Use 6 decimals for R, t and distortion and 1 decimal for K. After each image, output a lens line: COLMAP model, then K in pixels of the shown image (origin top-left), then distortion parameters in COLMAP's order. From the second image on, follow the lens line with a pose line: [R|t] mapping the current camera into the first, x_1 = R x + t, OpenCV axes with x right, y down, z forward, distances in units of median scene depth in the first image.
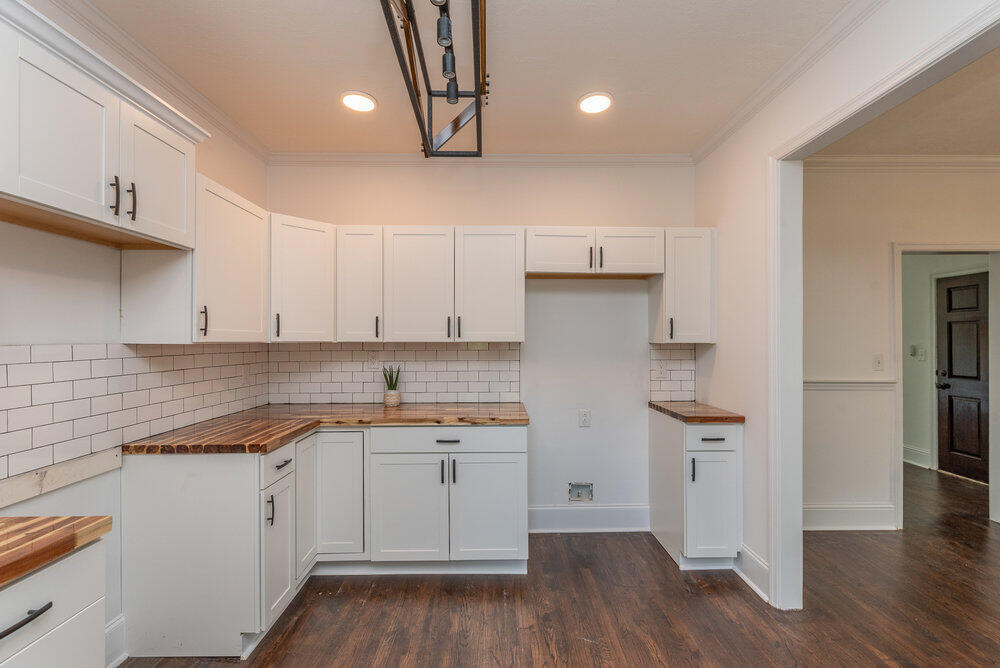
lens RADIAL K [[434.8, 0, 500.5], [0, 434.8, 335.1], [0, 0, 1]] dist [-0.003280, -0.000401]
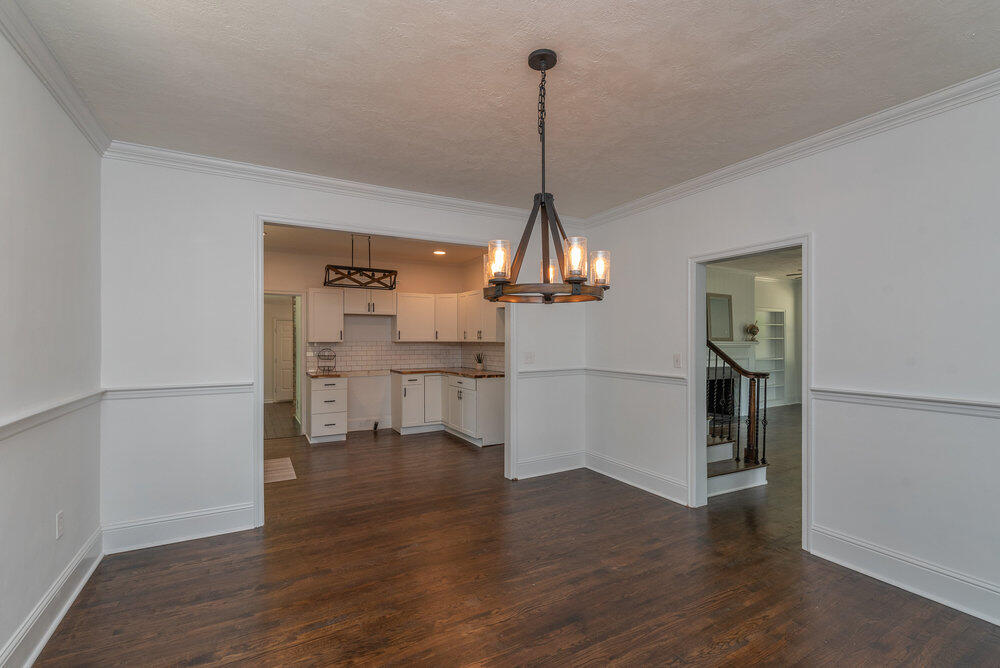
lens RADIAL K [[434.8, 0, 495.9], [0, 434.8, 342.1], [0, 0, 1]] dist [-0.003280, -0.000401]
pose [[0.469579, 0.001201, -0.882890, 3.221533], [0.012709, 0.999886, 0.008120, 0.004691], [0.882799, -0.015034, 0.469510, 0.070213]]
